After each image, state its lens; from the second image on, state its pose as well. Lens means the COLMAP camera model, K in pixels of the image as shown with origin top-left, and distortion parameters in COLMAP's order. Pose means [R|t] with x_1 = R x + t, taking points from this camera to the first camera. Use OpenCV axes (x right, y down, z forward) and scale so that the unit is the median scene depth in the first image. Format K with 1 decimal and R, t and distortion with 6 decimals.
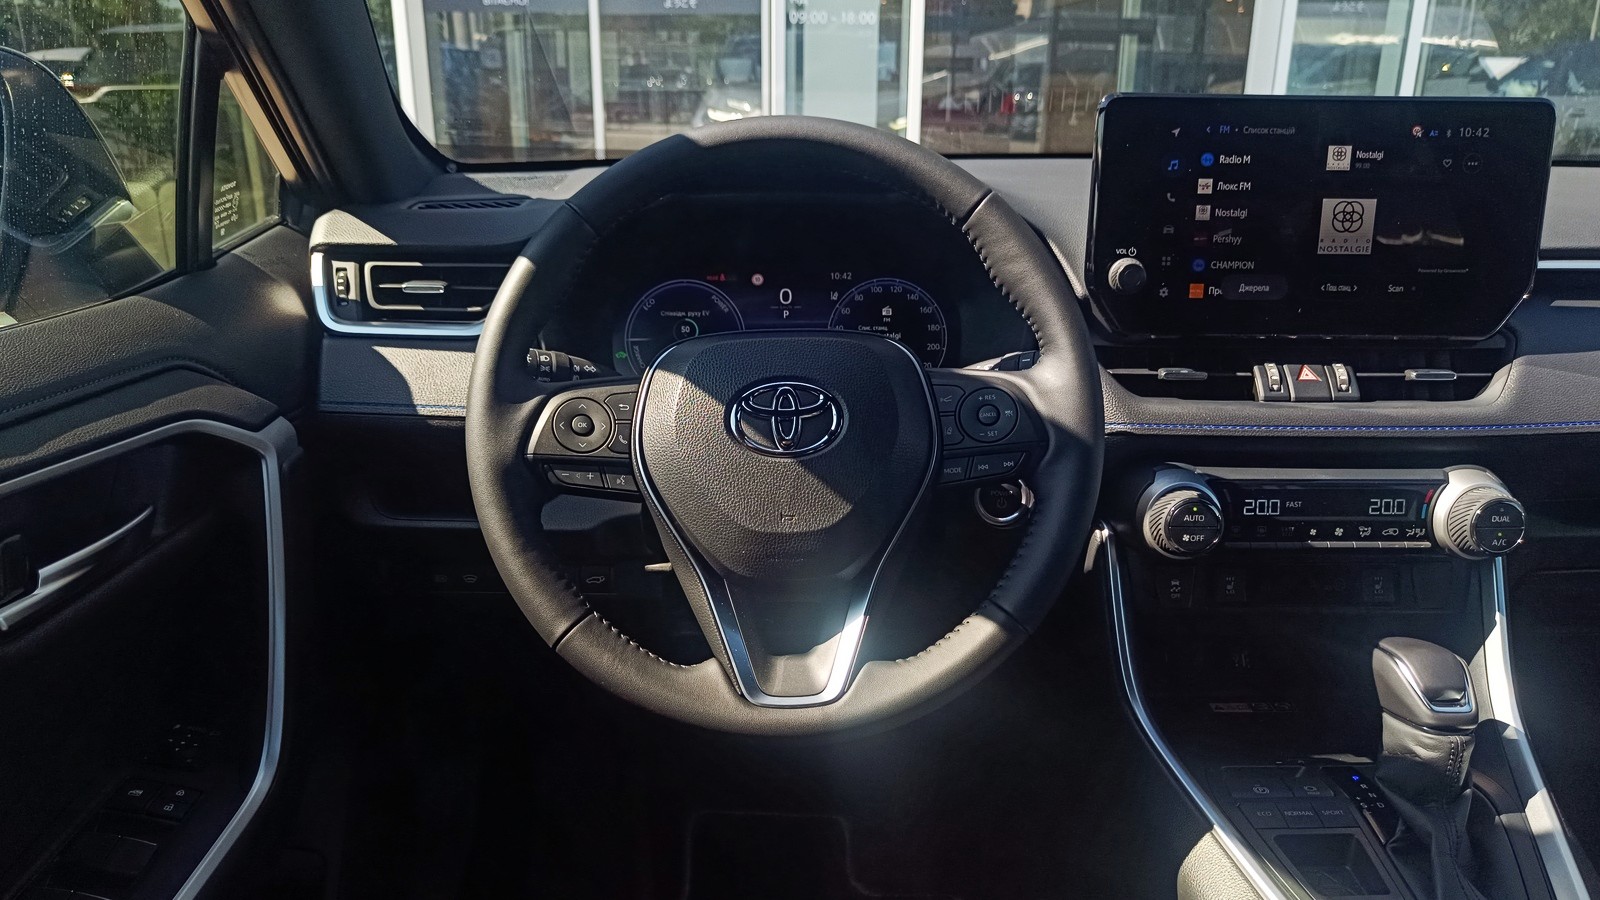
lens RADIAL K [[1161.2, 0, 797.9], [0, 1161.2, 636.2], [0, 0, 1]] dist [0.029225, -0.049240]
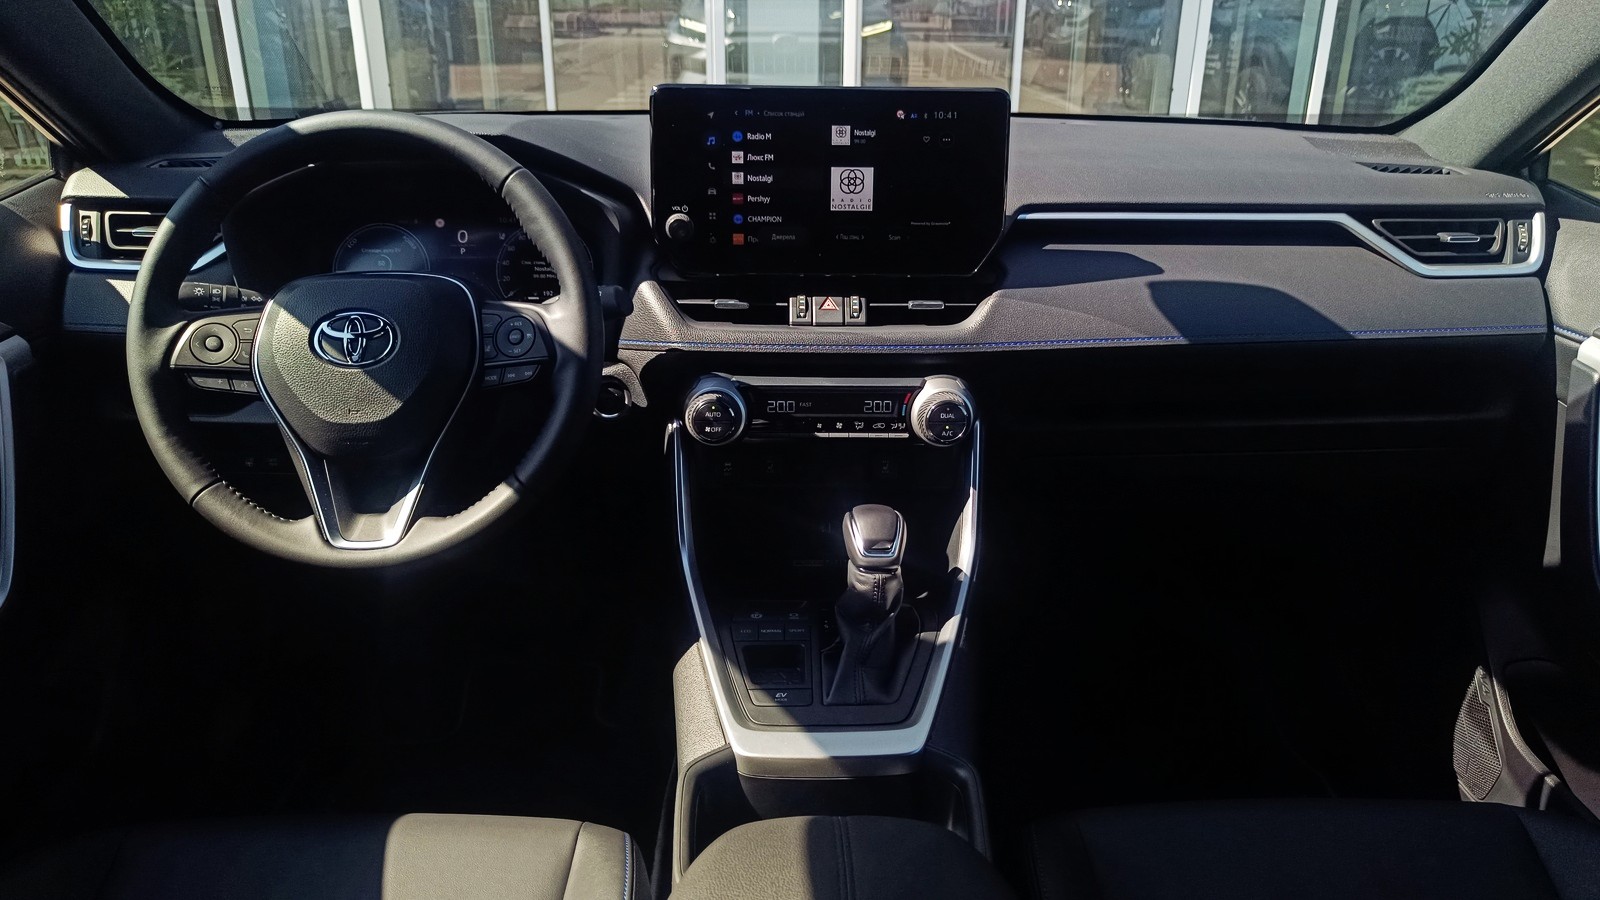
lens RADIAL K [[1077.9, 0, 778.3], [0, 1077.9, 622.7], [0, 0, 1]] dist [0.002092, -0.003621]
pose [[0.999887, -0.000217, 0.015004, 0.375393], [-0.001055, 0.996406, 0.084696, 0.030733], [-0.014968, -0.084702, 0.996294, -0.246398]]
